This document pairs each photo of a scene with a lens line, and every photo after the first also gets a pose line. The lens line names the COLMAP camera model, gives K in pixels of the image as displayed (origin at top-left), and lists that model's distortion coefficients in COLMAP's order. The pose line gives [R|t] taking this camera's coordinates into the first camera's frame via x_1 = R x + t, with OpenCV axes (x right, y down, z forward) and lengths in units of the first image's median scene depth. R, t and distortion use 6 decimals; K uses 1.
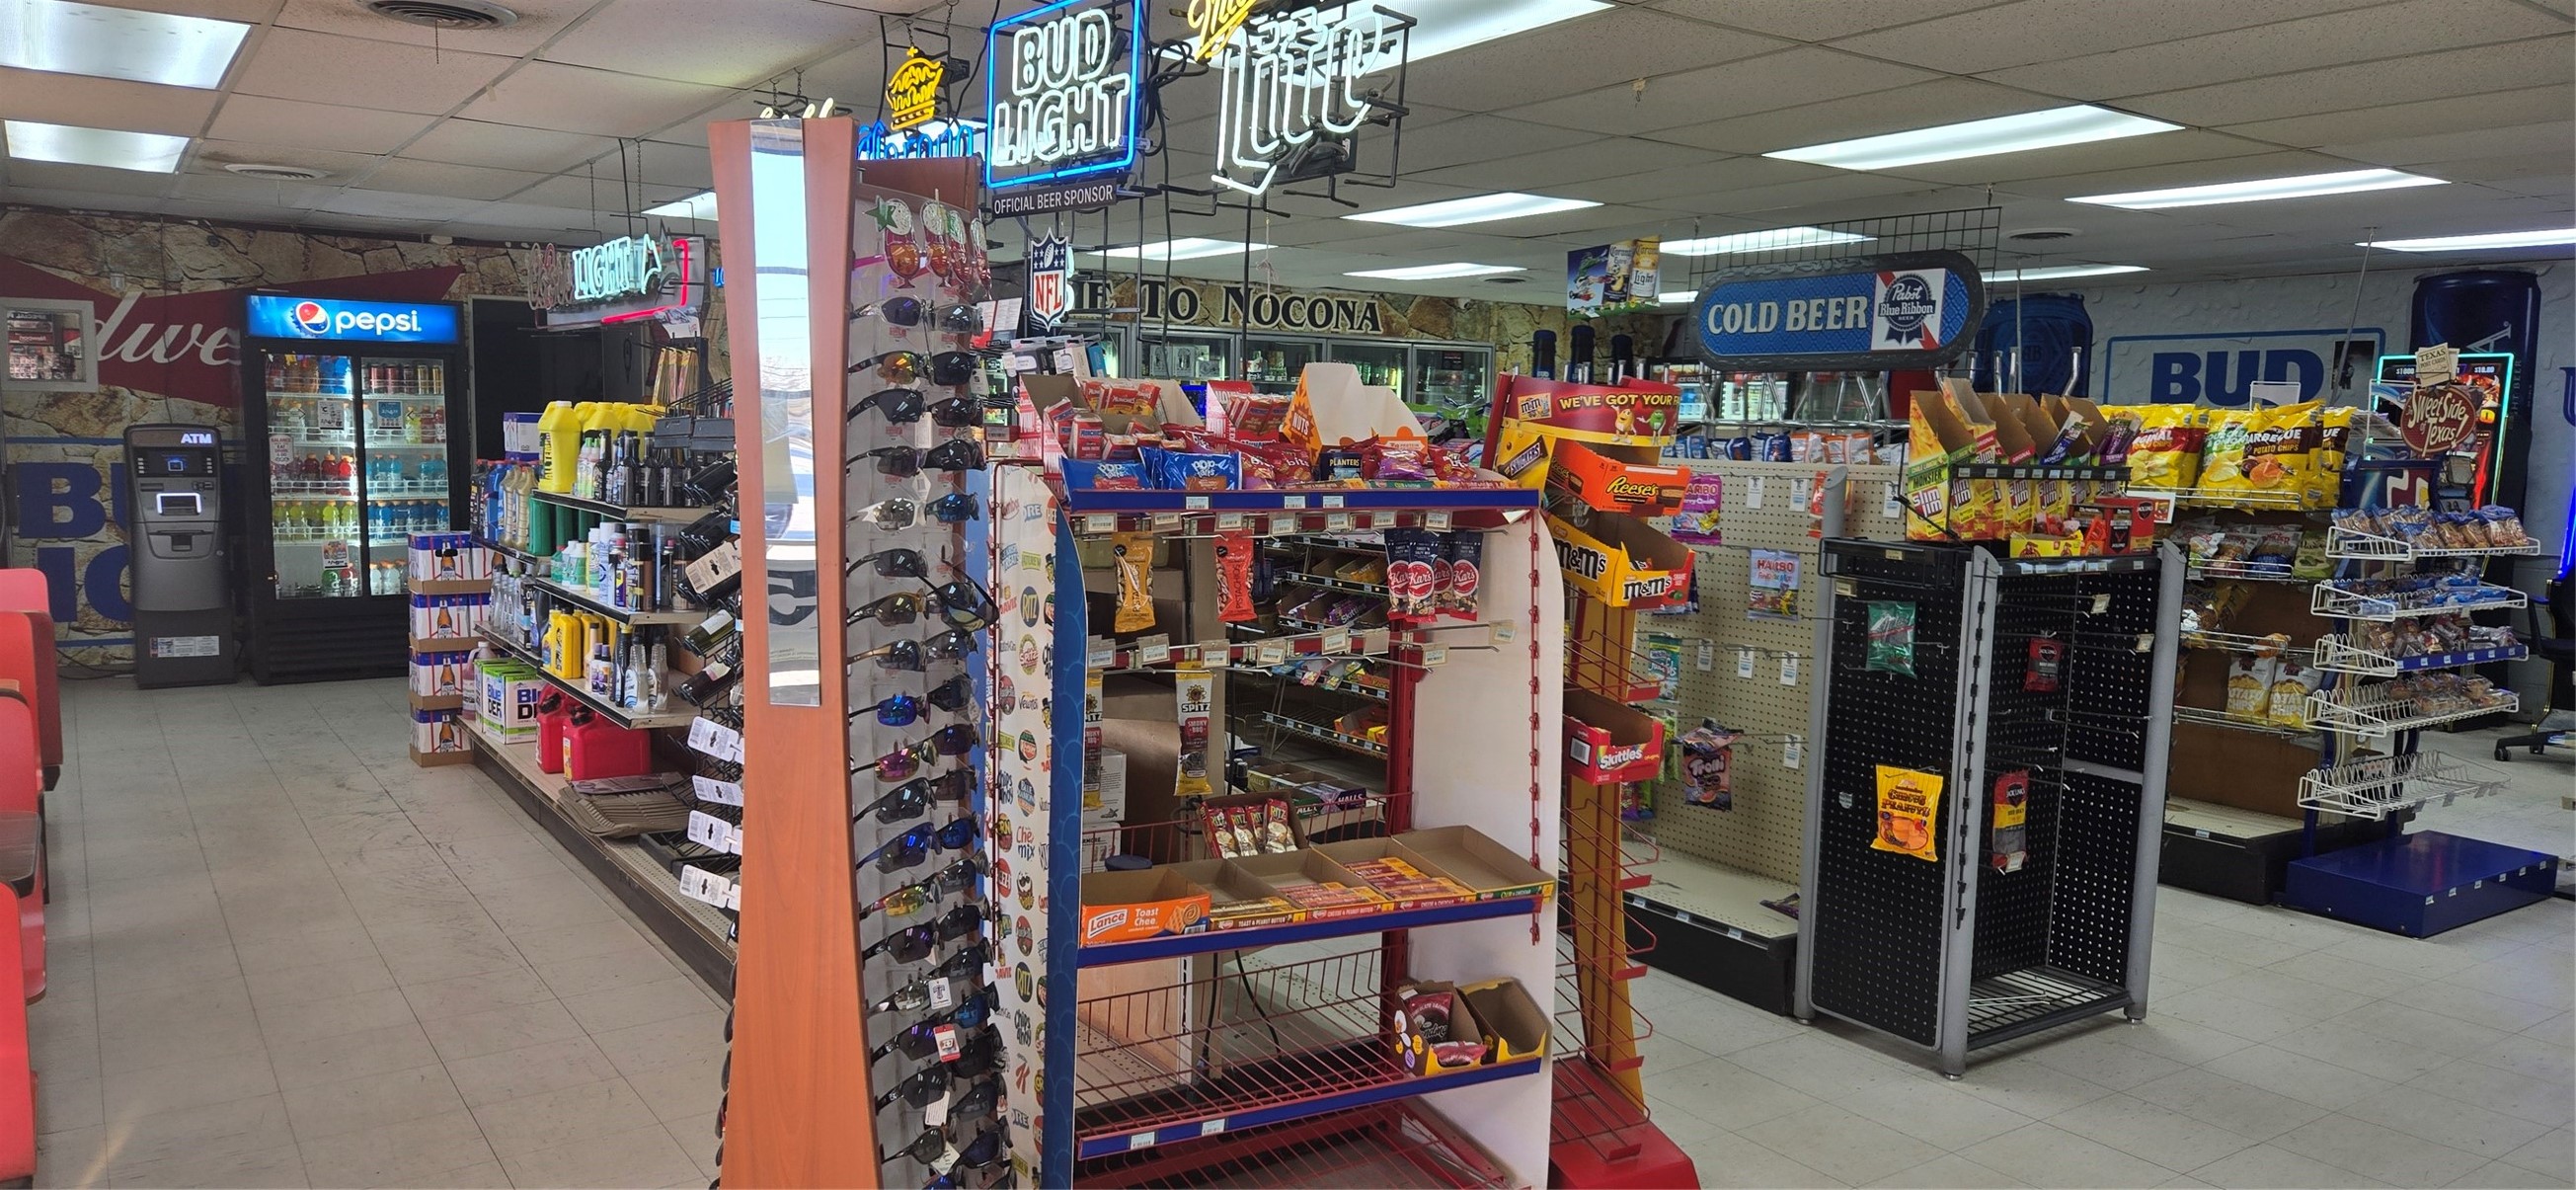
lens RADIAL K [[1732.3, 0, 1305.2], [0, 1732.3, 596.5], [0, 0, 1]] dist [0.082354, -0.071249]
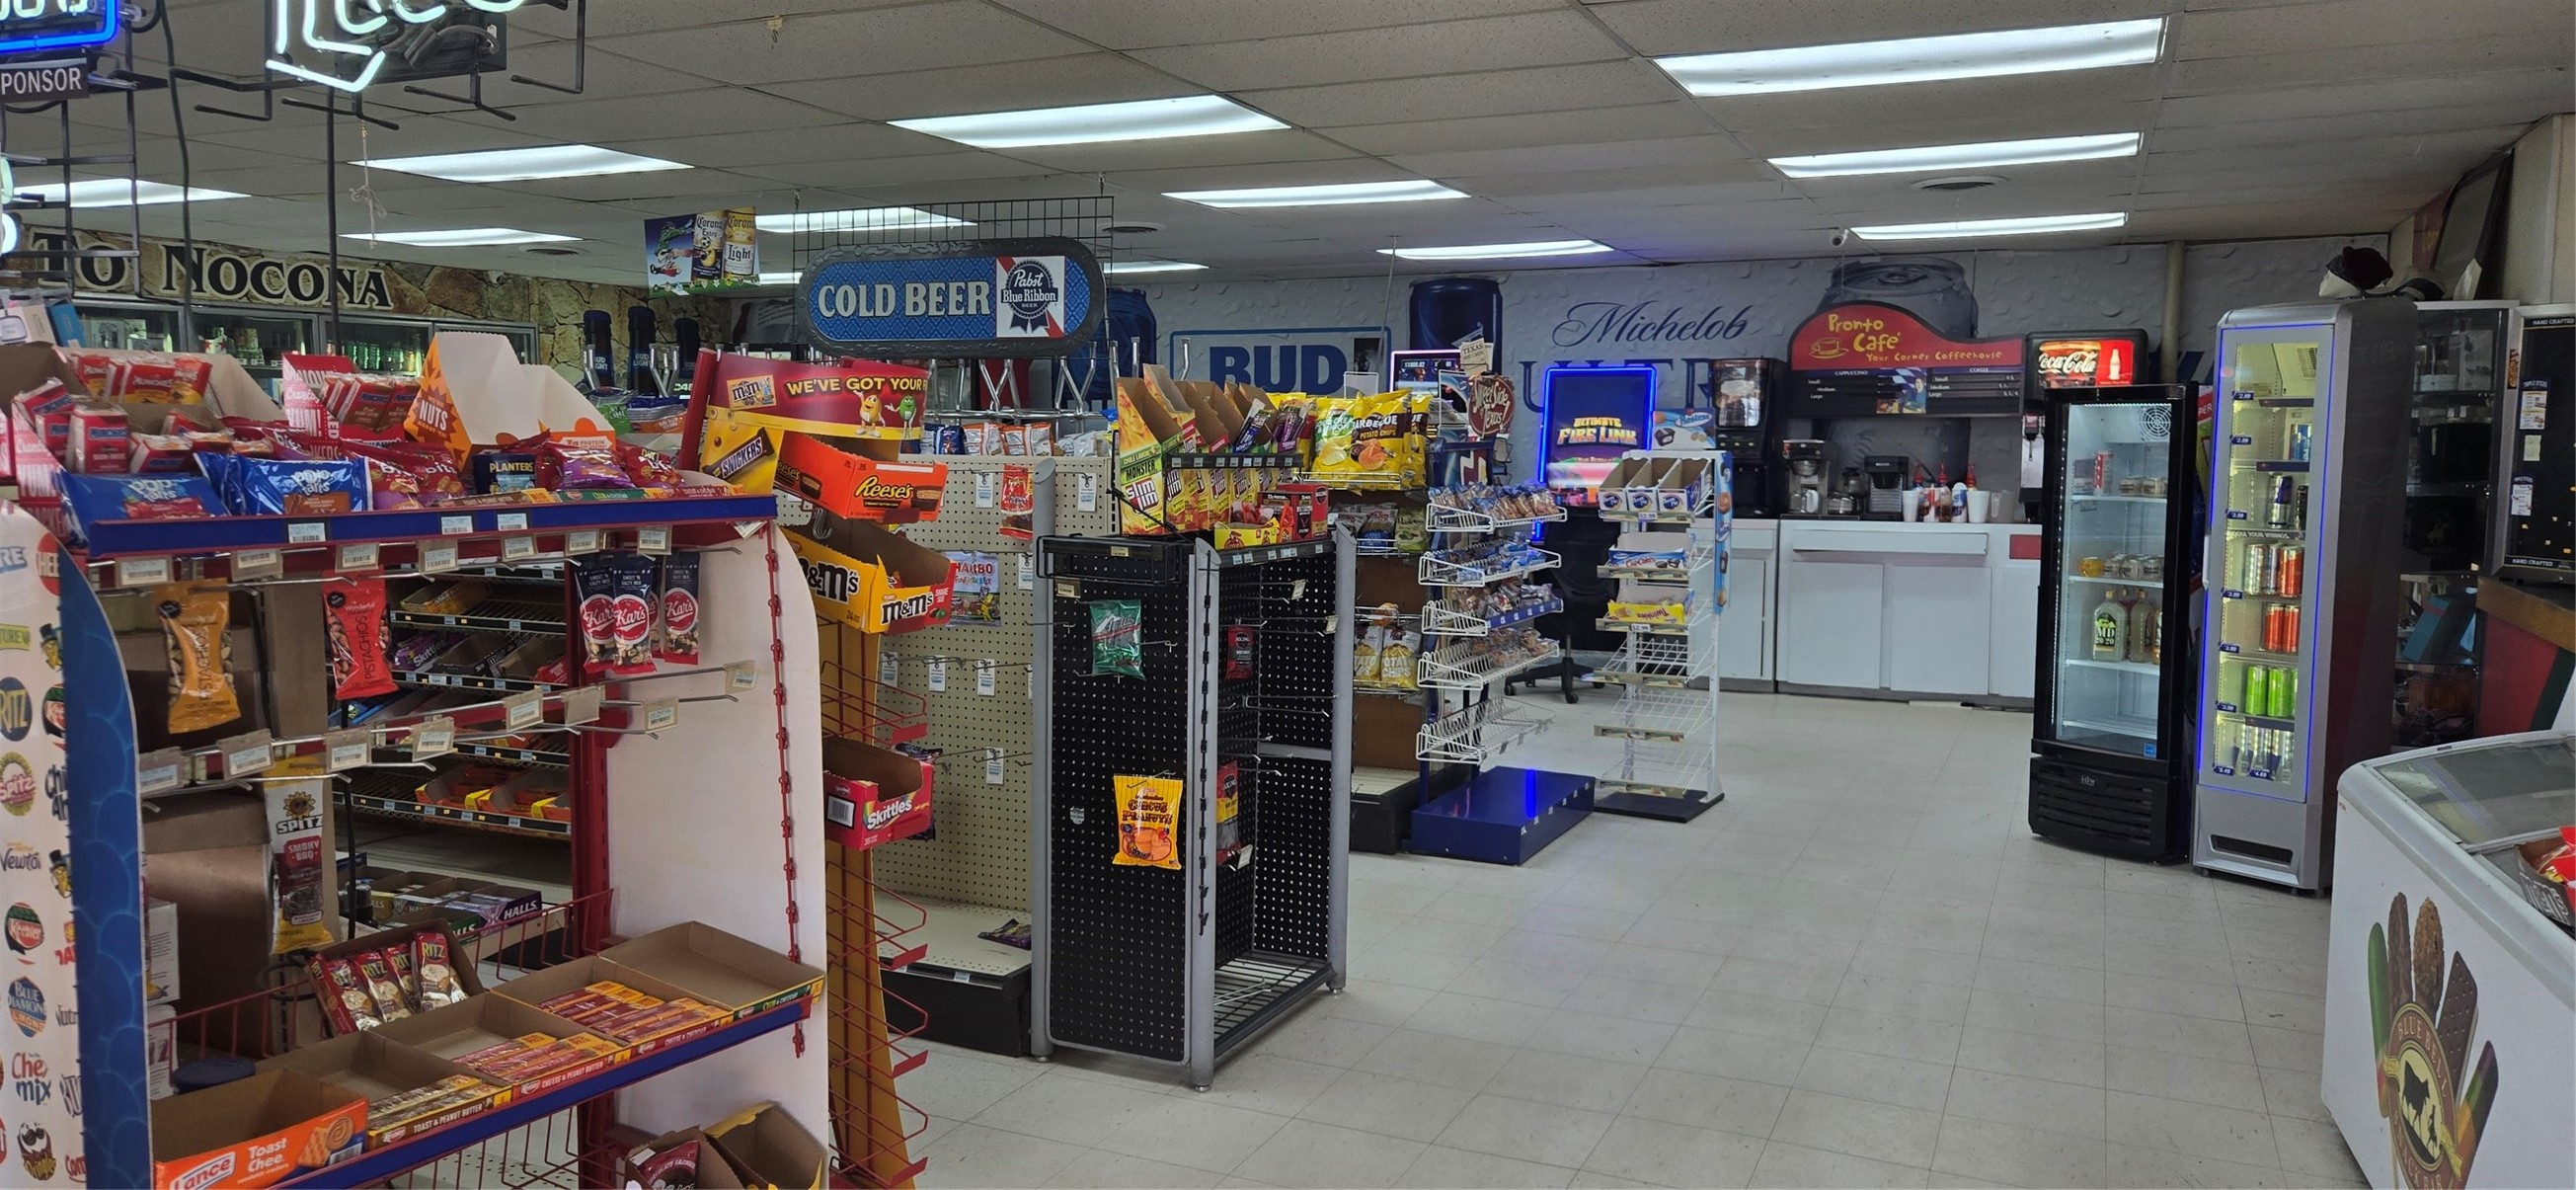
lens RADIAL K [[1732.3, 0, 1275.3], [0, 1732.3, 601.6], [0, 0, 1]] dist [0.082354, -0.071249]
pose [[0.864862, -0.066232, 0.497622, -0.041027], [0.062355, 0.997755, 0.024425, -0.010524], [-0.498122, 0.009905, 0.867050, 0.107937]]
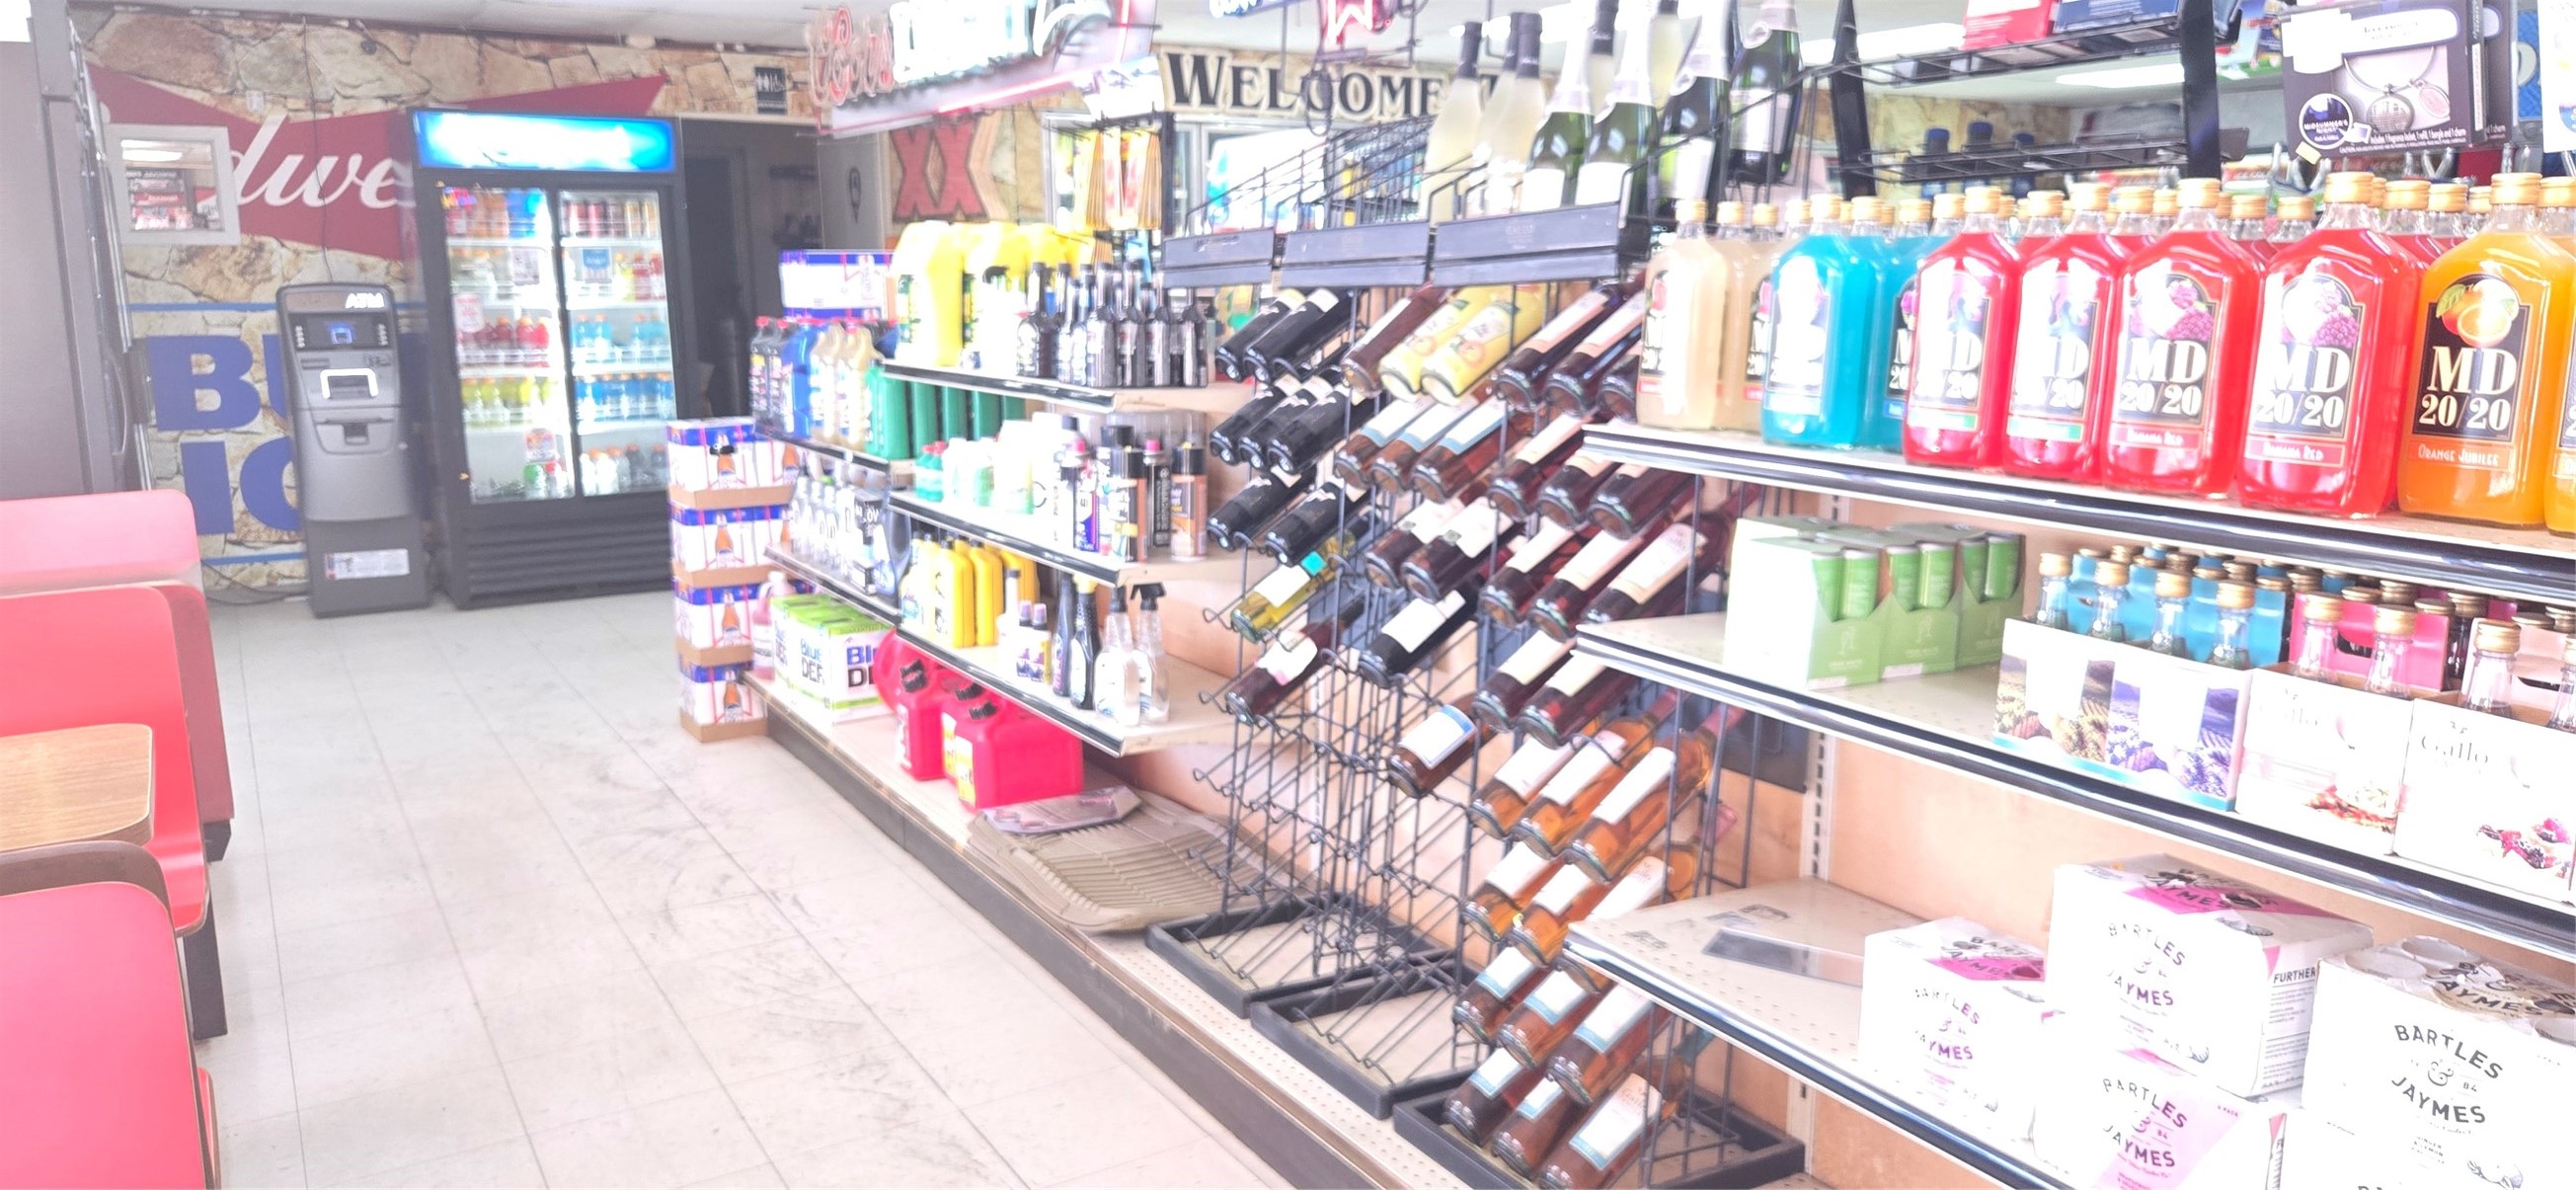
lens RADIAL K [[1732.3, 0, 1287.9], [0, 1732.3, 571.2], [0, 0, 1]] dist [0.082354, -0.071249]
pose [[0.997710, -0.013947, -0.066182, -0.277505], [0.018696, 0.997252, 0.071682, -0.029488], [0.065000, -0.072755, 0.995229, 0.394673]]
